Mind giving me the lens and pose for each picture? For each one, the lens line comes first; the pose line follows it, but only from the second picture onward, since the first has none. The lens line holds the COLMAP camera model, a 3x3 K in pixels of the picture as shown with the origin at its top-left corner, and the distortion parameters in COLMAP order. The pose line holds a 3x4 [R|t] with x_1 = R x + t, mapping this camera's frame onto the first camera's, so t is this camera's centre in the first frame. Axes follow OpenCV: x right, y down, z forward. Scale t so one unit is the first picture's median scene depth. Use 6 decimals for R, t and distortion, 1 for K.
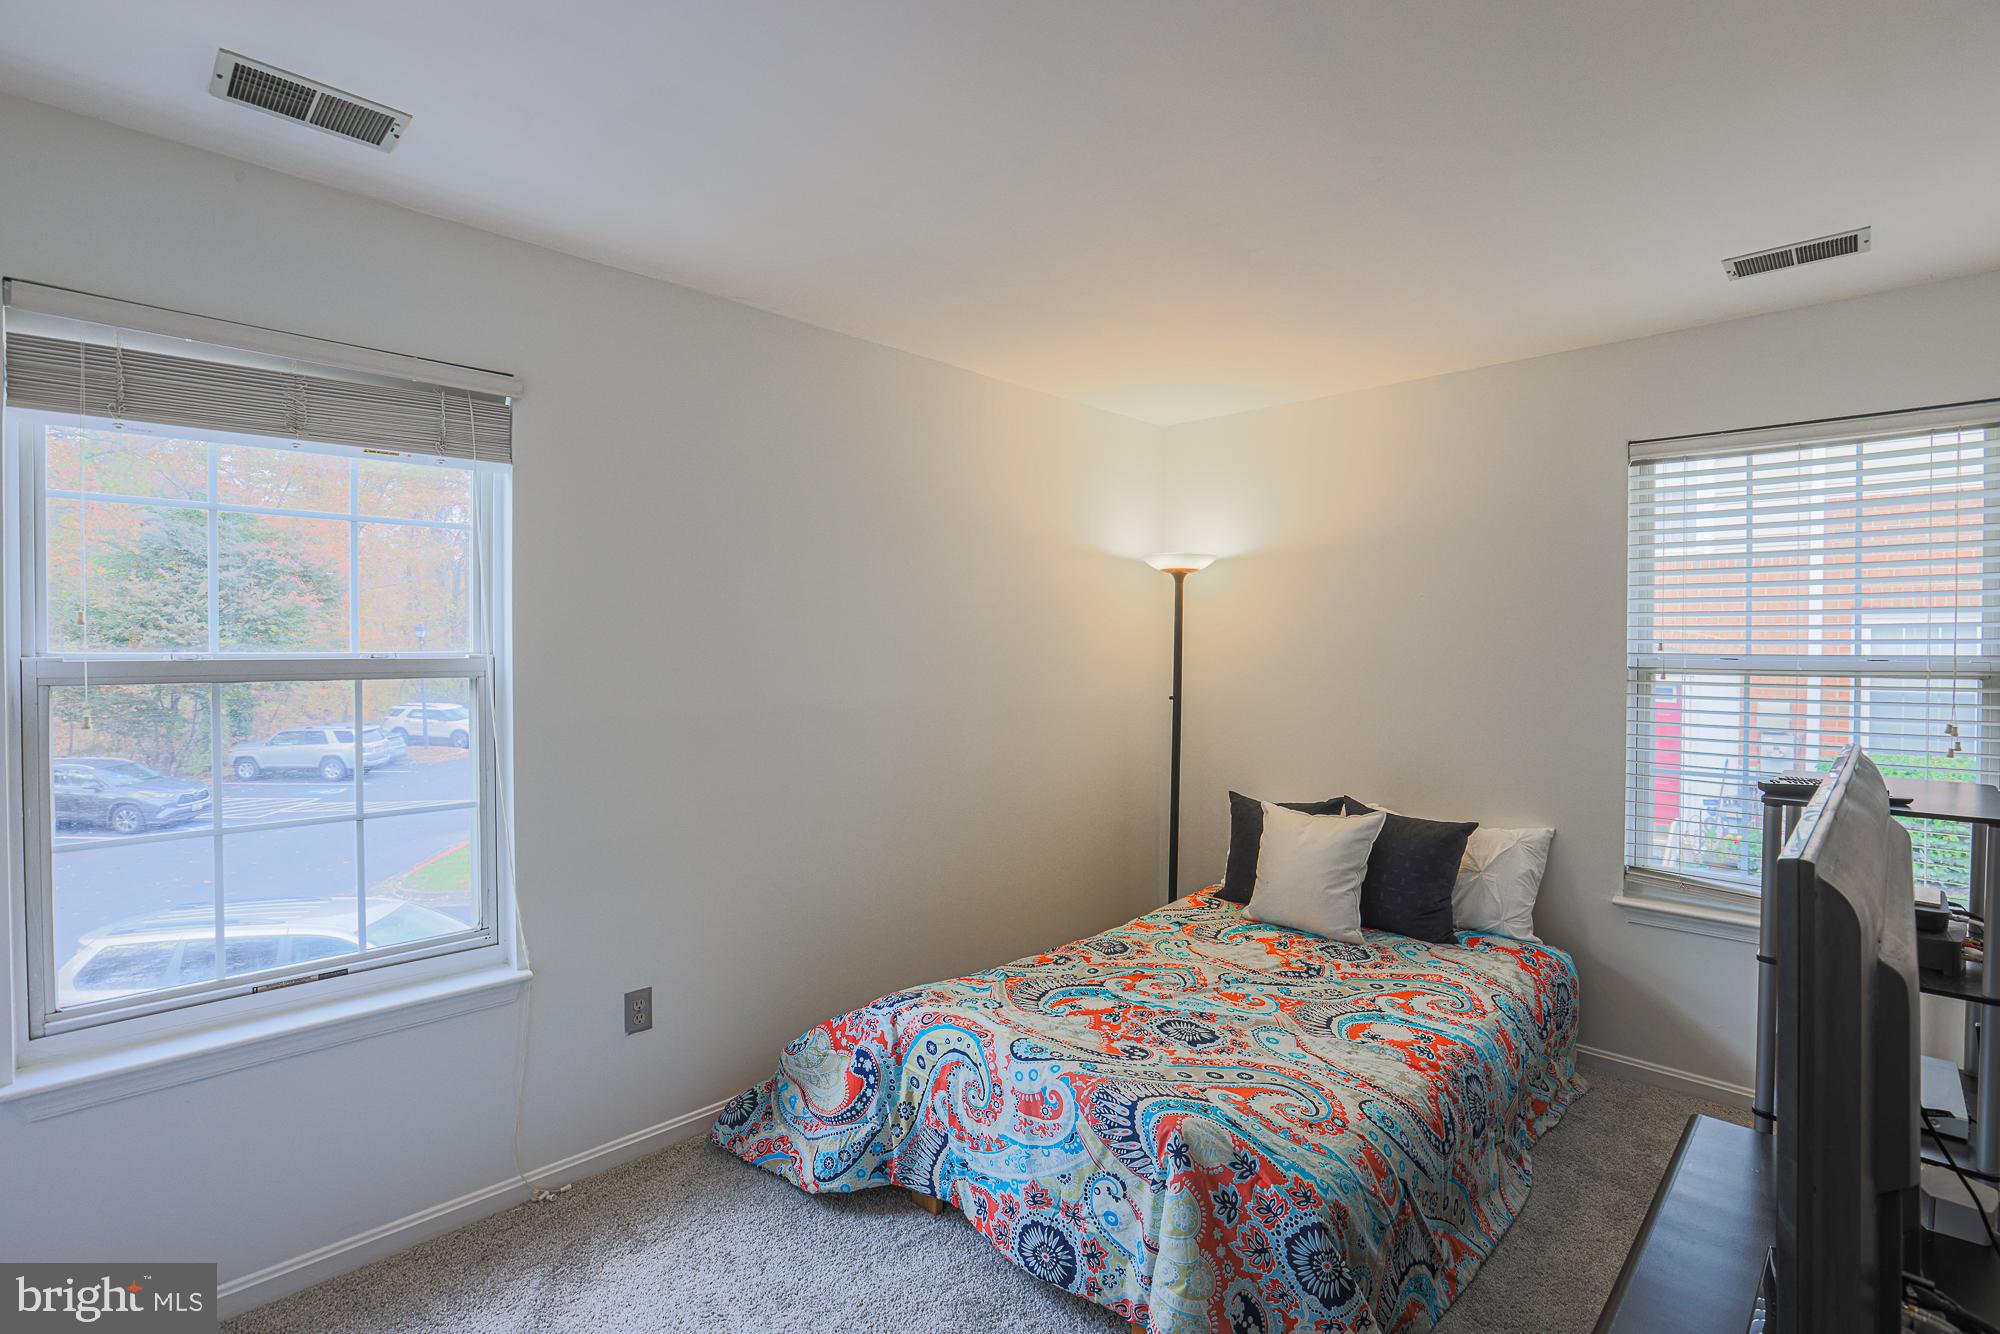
lens RADIAL K [[935.3, 0, 1009.6], [0, 935.3, 656.9], [0, 0, 1]] dist [-0.049205, 0.015484]
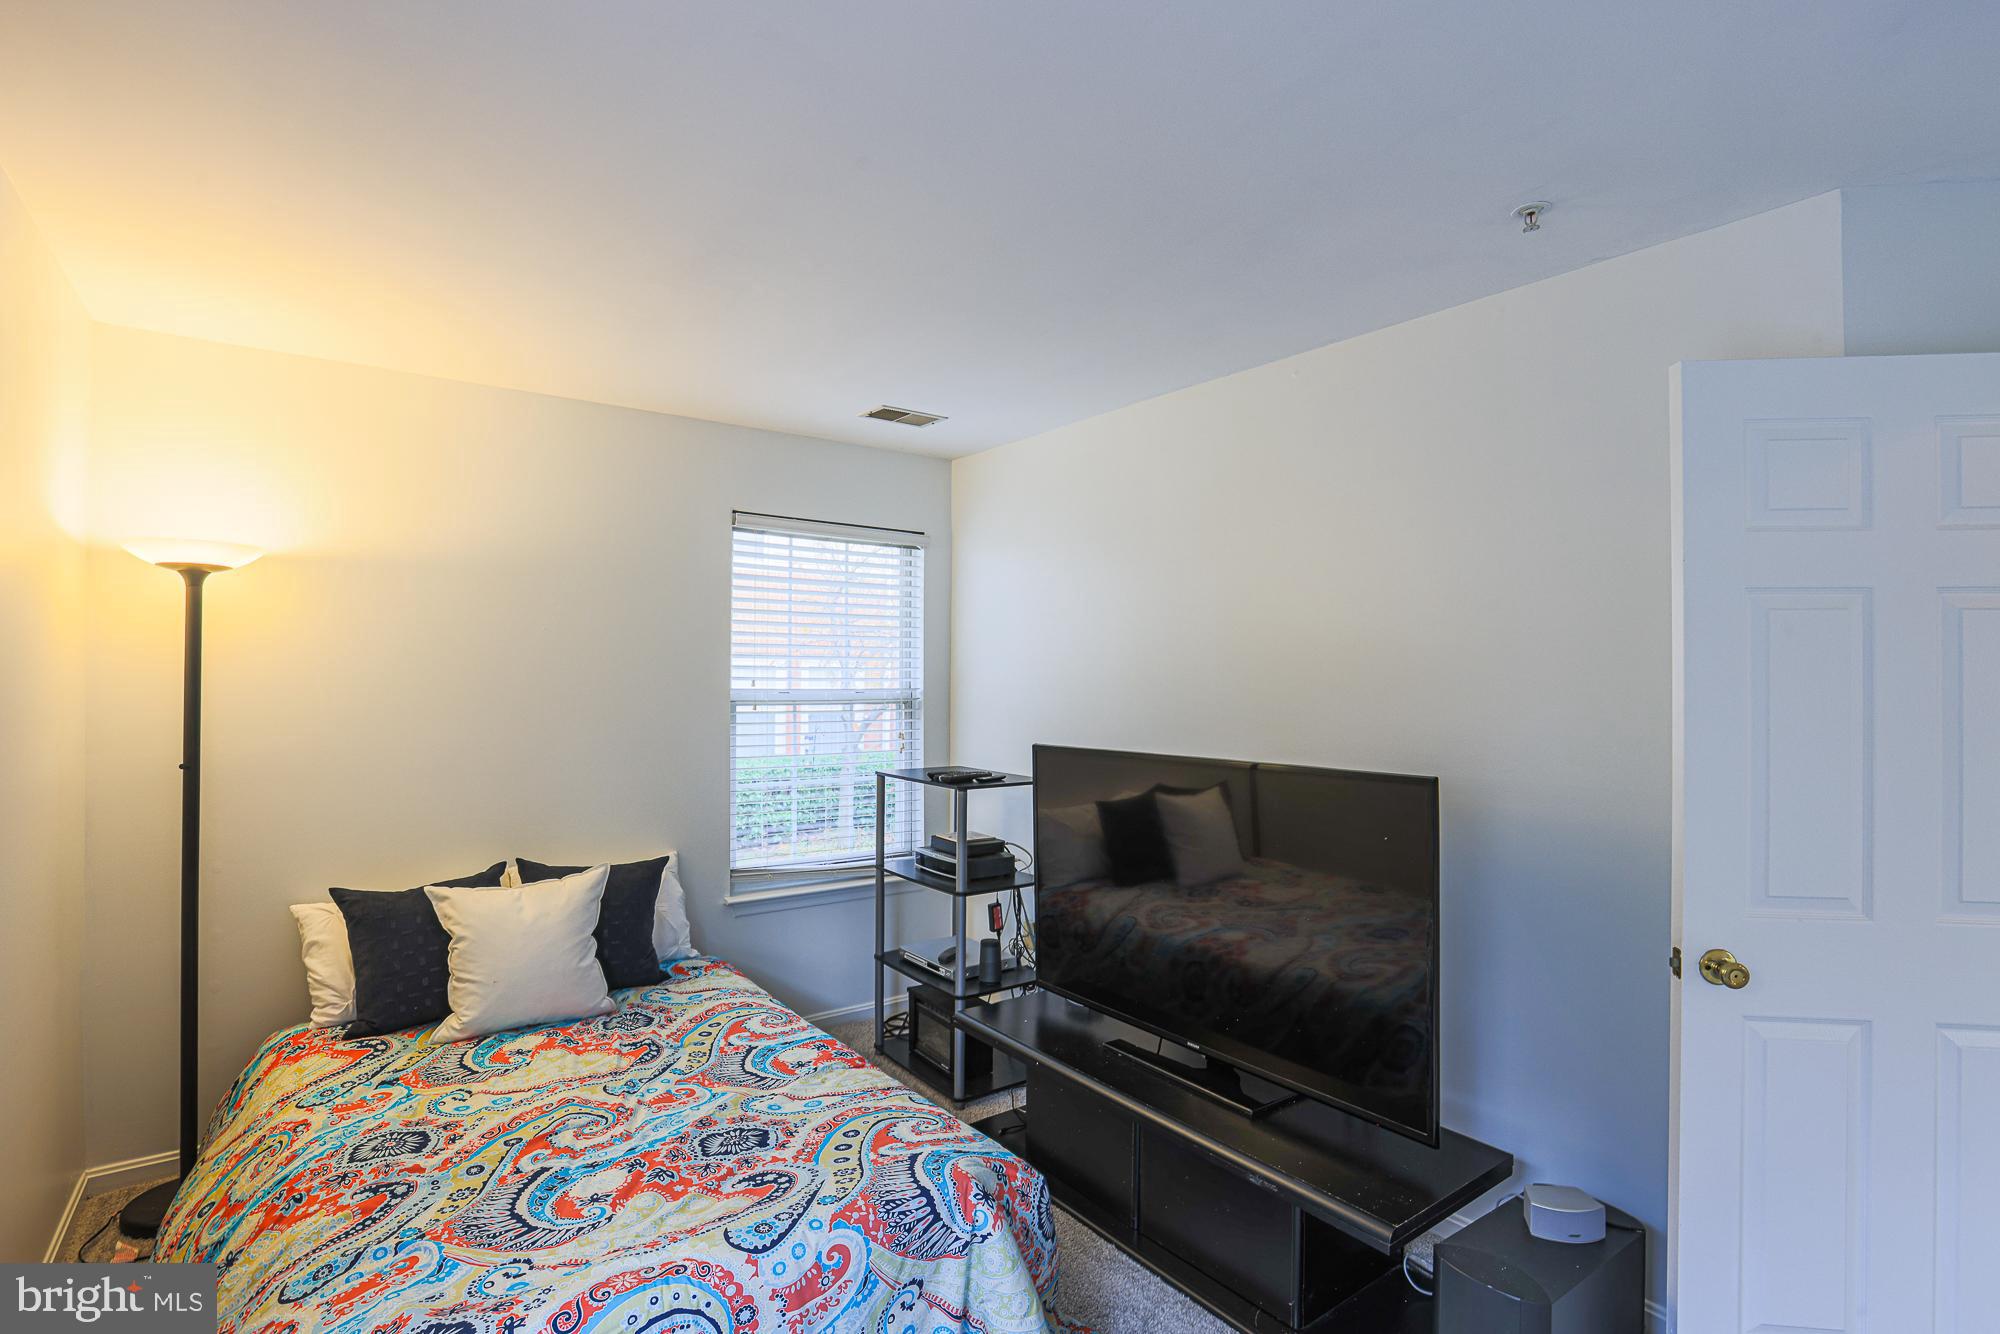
lens RADIAL K [[935.3, 0, 1016.5], [0, 935.3, 670.8], [0, 0, 1]] dist [-0.049205, 0.015484]
pose [[0.153278, 0.008728, 0.988145, -0.521647], [0.010669, 0.999888, -0.010487, -0.012818], [-0.988125, 0.012149, 0.153168, 0.523979]]
